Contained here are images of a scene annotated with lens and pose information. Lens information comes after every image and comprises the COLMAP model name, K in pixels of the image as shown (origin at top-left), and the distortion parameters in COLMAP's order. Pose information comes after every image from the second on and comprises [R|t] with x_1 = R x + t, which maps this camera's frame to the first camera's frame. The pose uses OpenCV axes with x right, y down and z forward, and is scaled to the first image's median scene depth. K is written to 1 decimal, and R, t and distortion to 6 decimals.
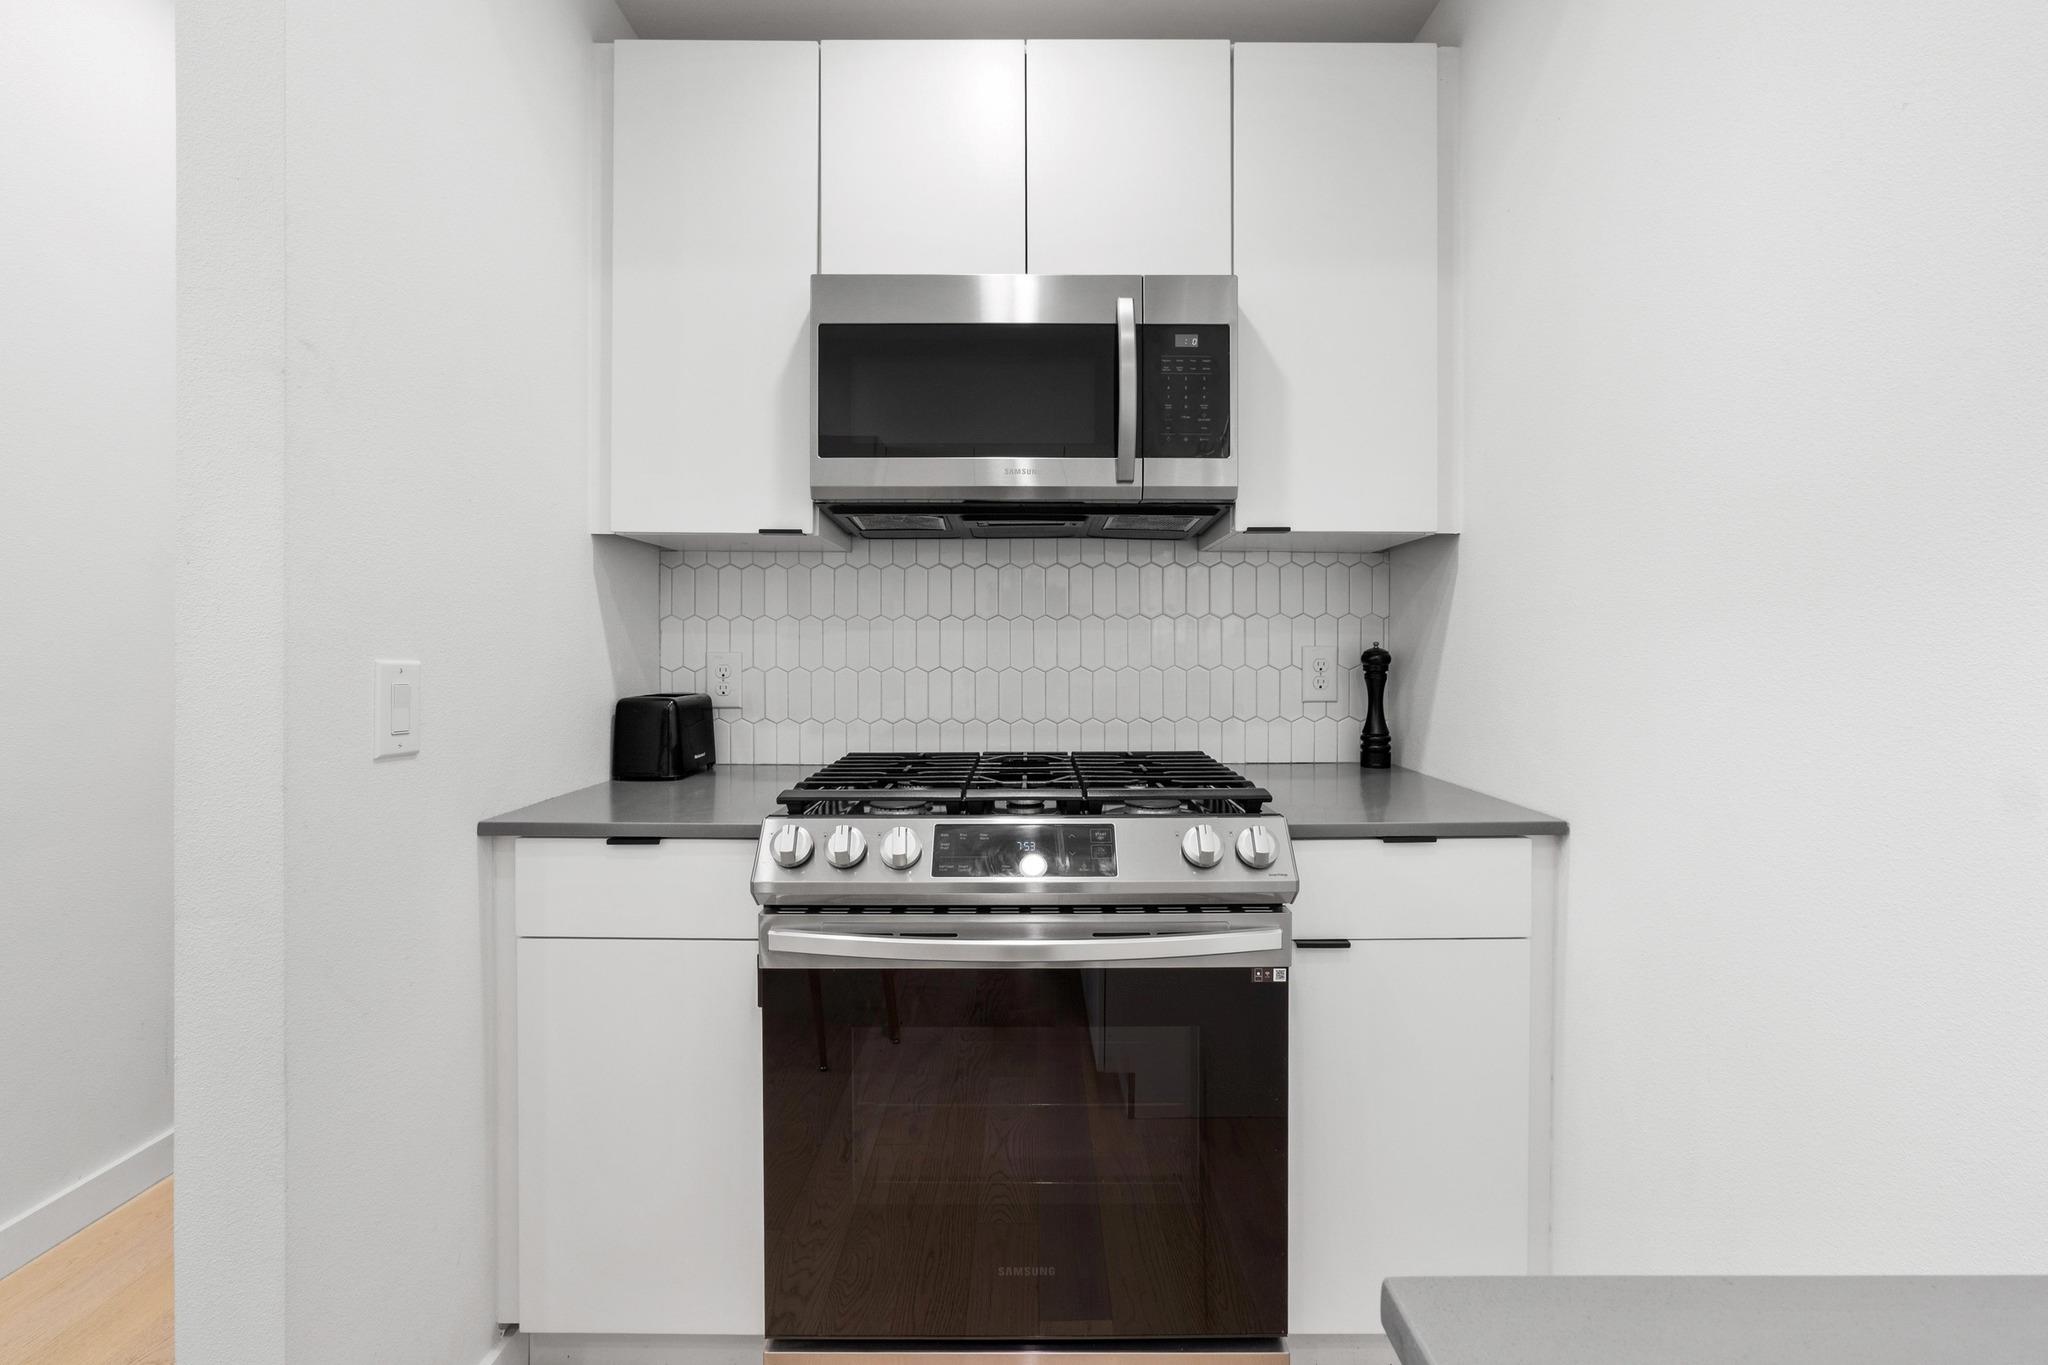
lens RADIAL K [[861.6, 0, 1030.6], [0, 861.6, 660.9], [0, 0, 1]] dist [-0.021824, 0.000513]
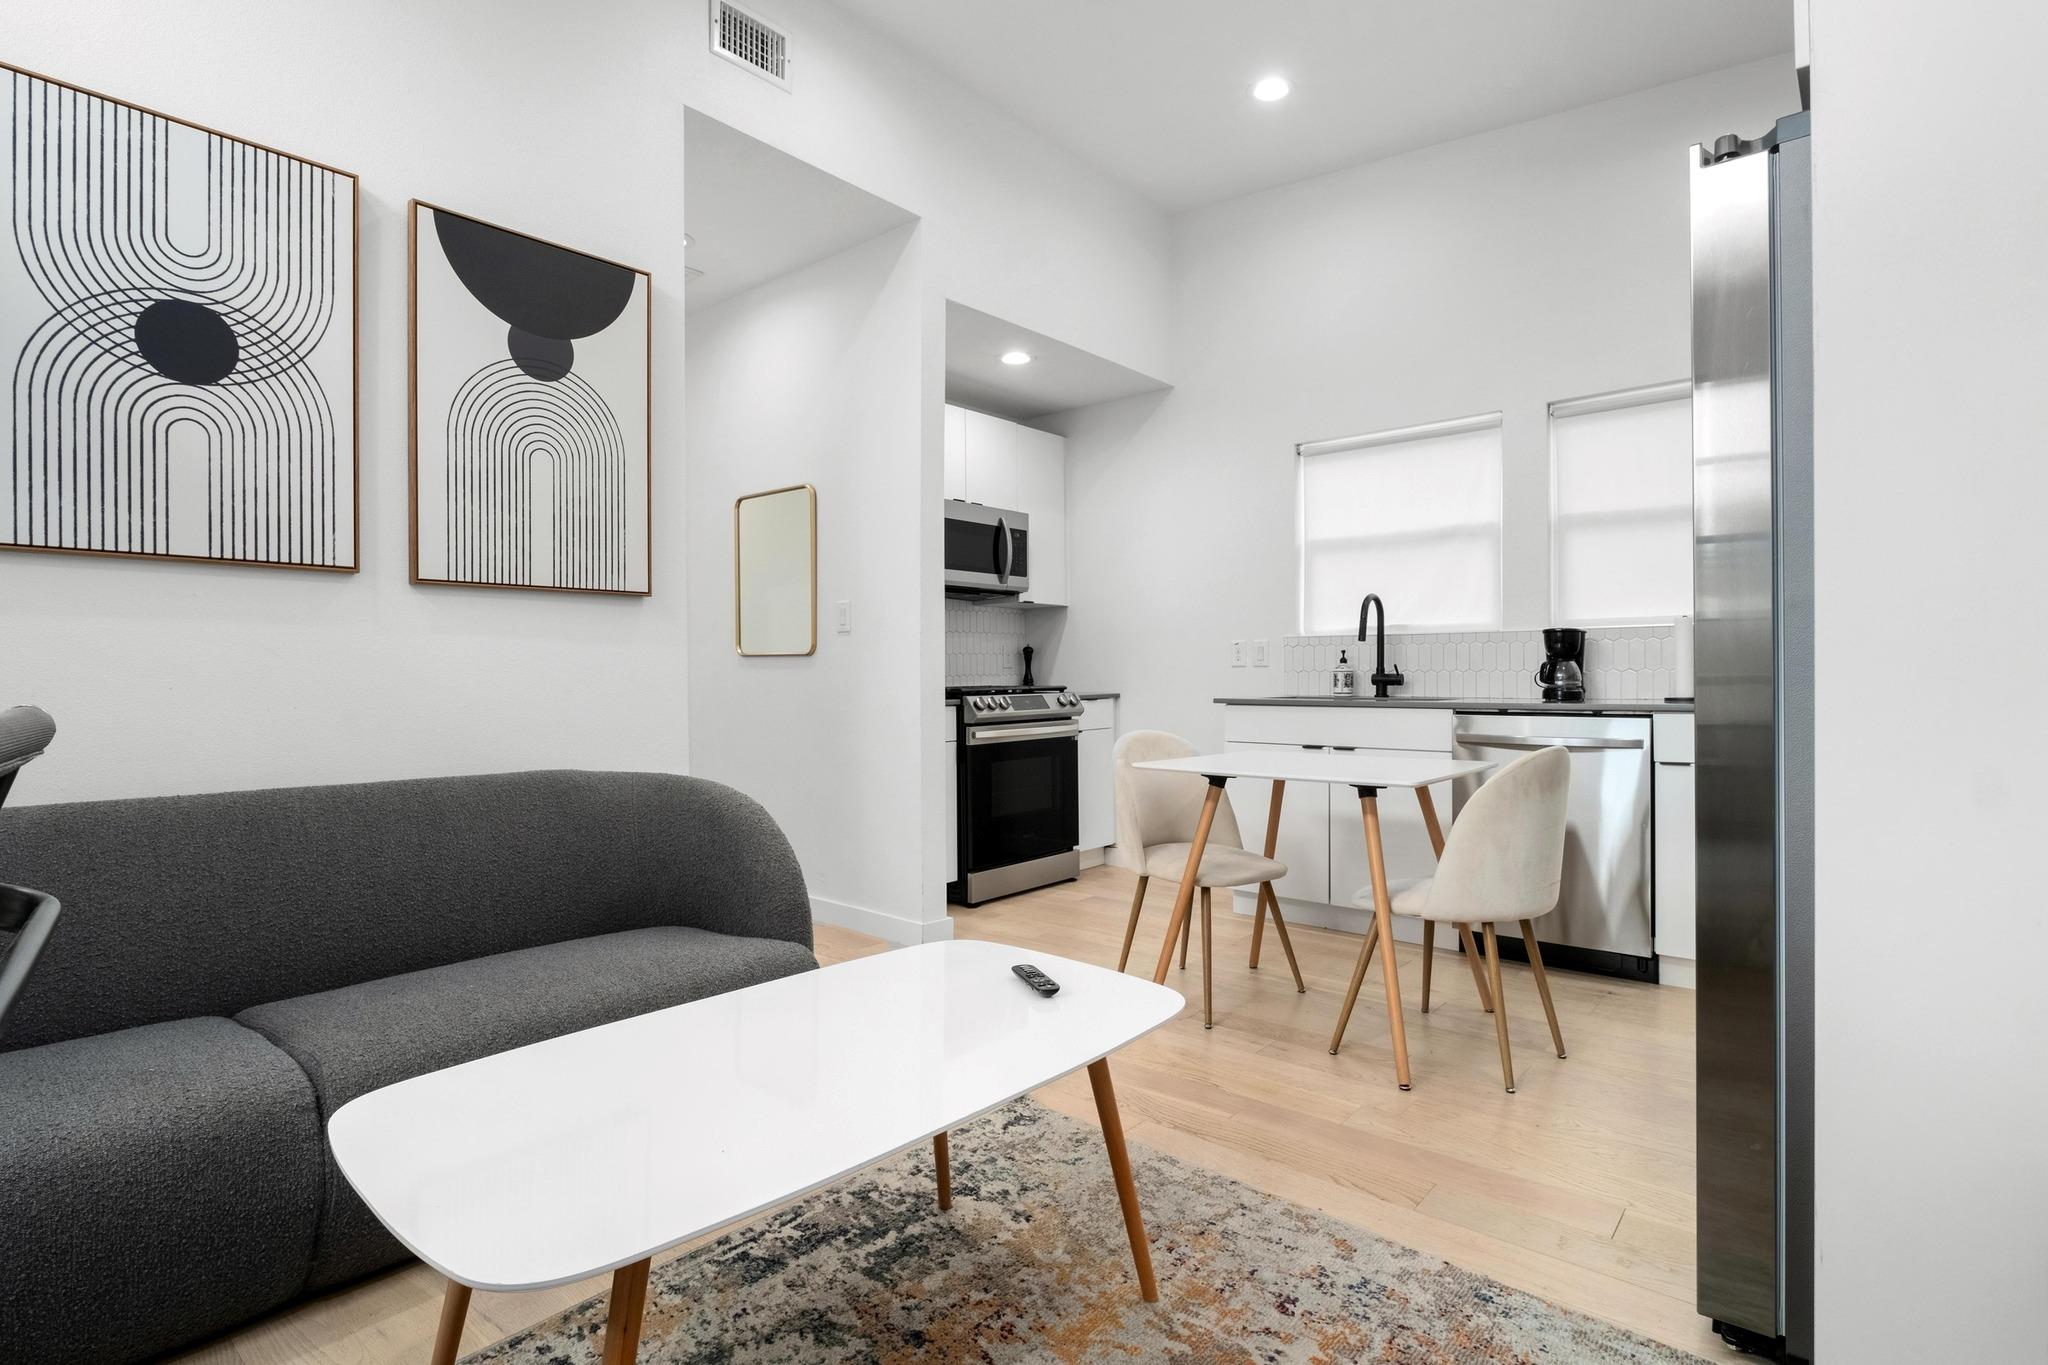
lens RADIAL K [[1004.6, 0, 1024.0], [0, 1004.6, 682.5], [0, 0, 1]] dist [-0.000094, 0.000042]
pose [[0.649745, -0.011842, 0.760060, -2.244952], [0.019666, 0.999806, -0.001233, 0.113503], [-0.759898, 0.015748, 0.649852, -1.124711]]
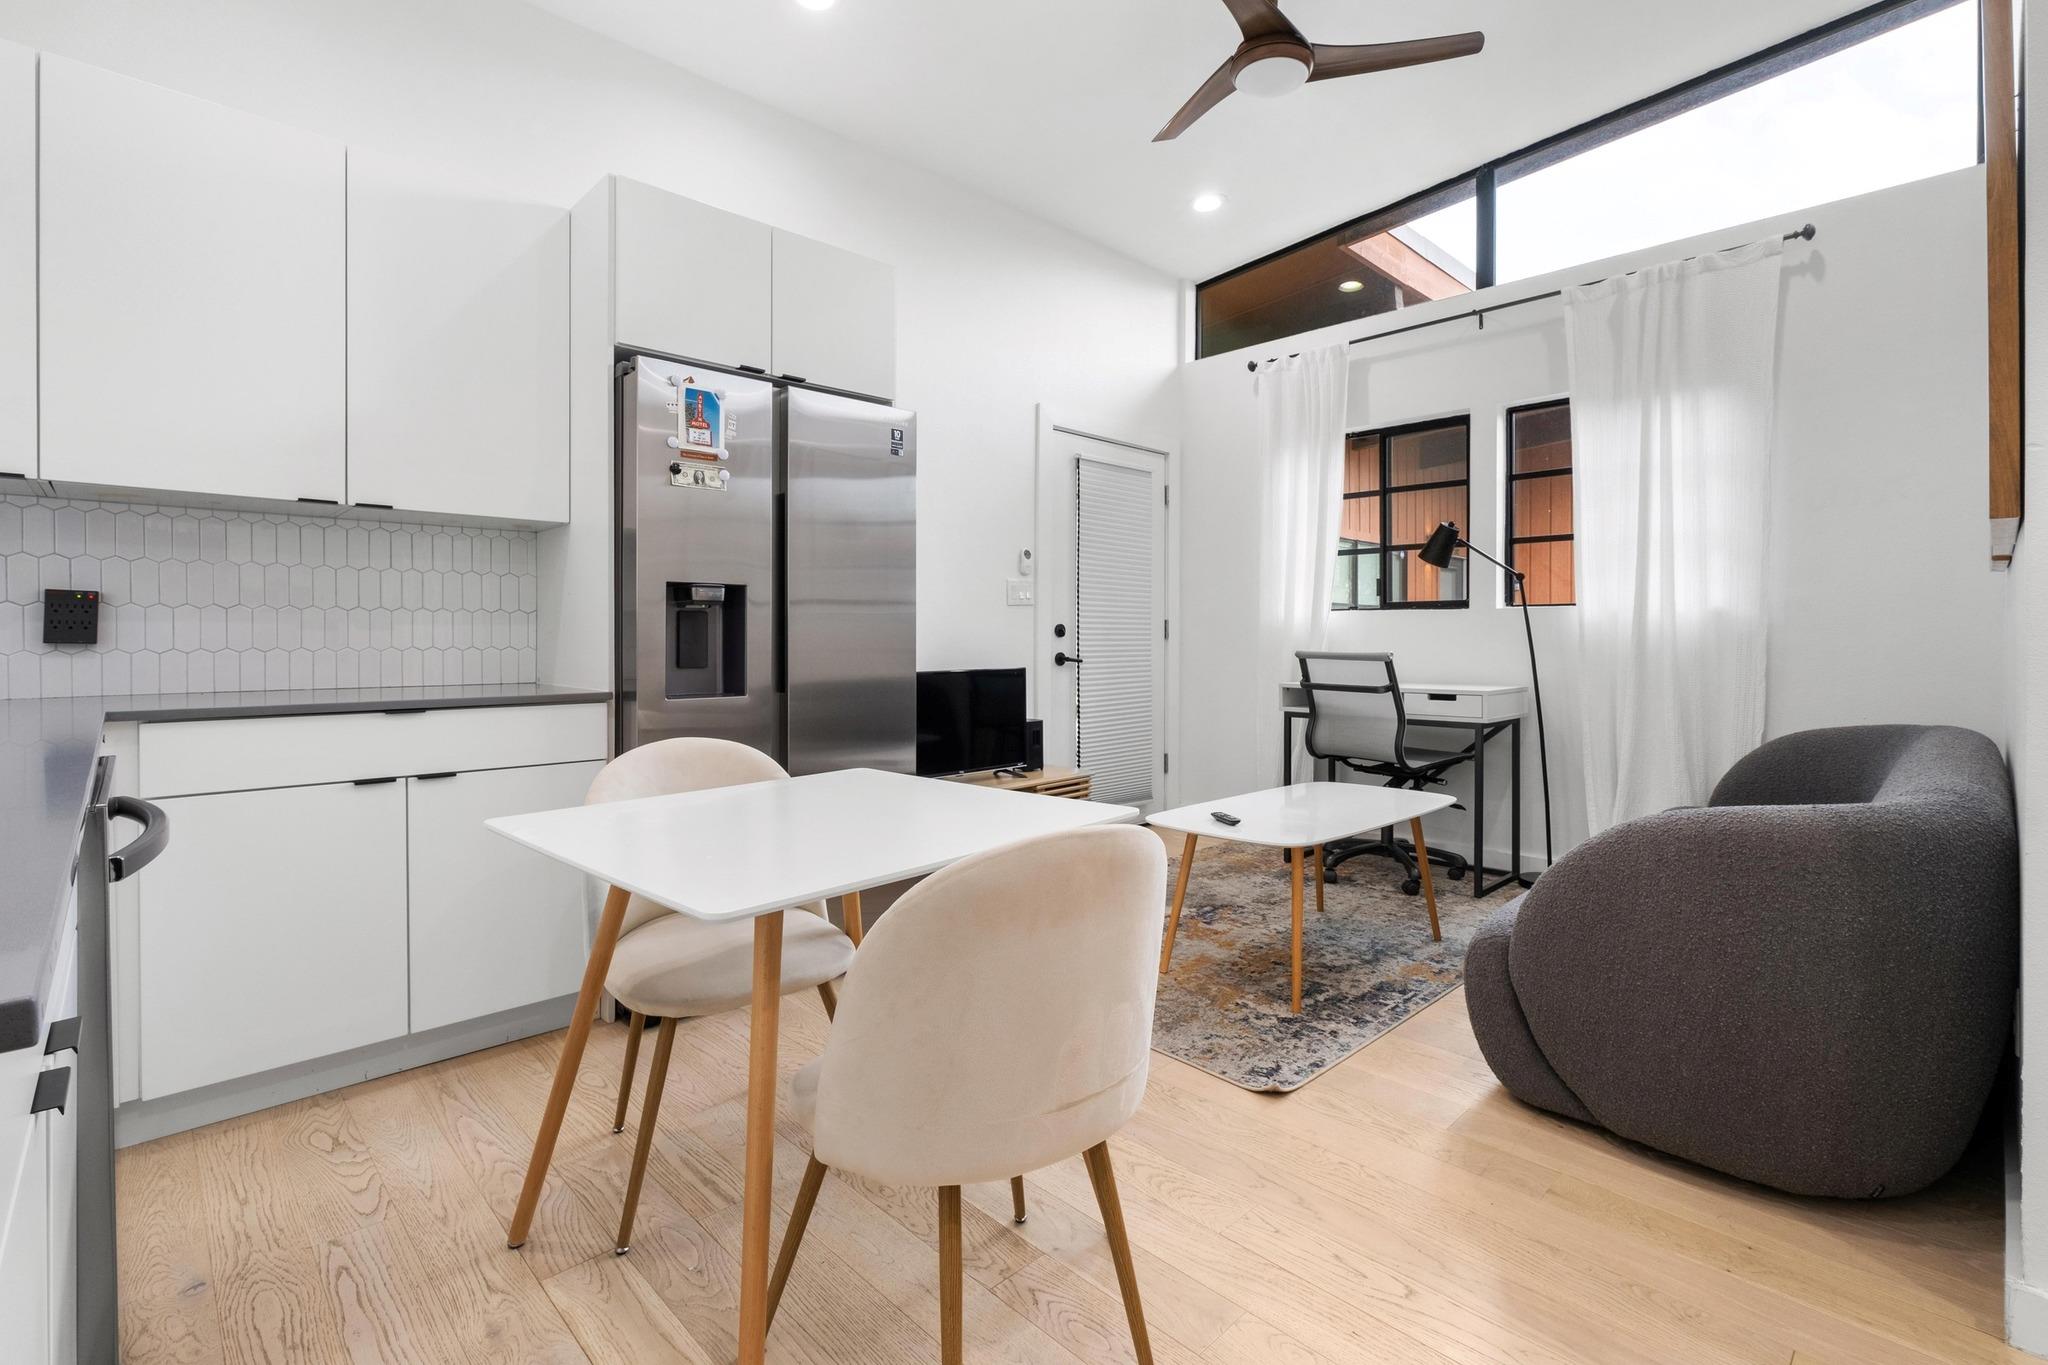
lens RADIAL K [[949.7, 0, 1015.0], [0, 949.7, 639.9], [0, 0, 1]] dist [-0.001849, -0.000090]
pose [[-0.724741, -0.001528, -0.689019, 0.086650], [-0.010383, 0.999908, 0.008704, 0.069125], [0.688943, 0.013462, -0.724691, 0.579435]]
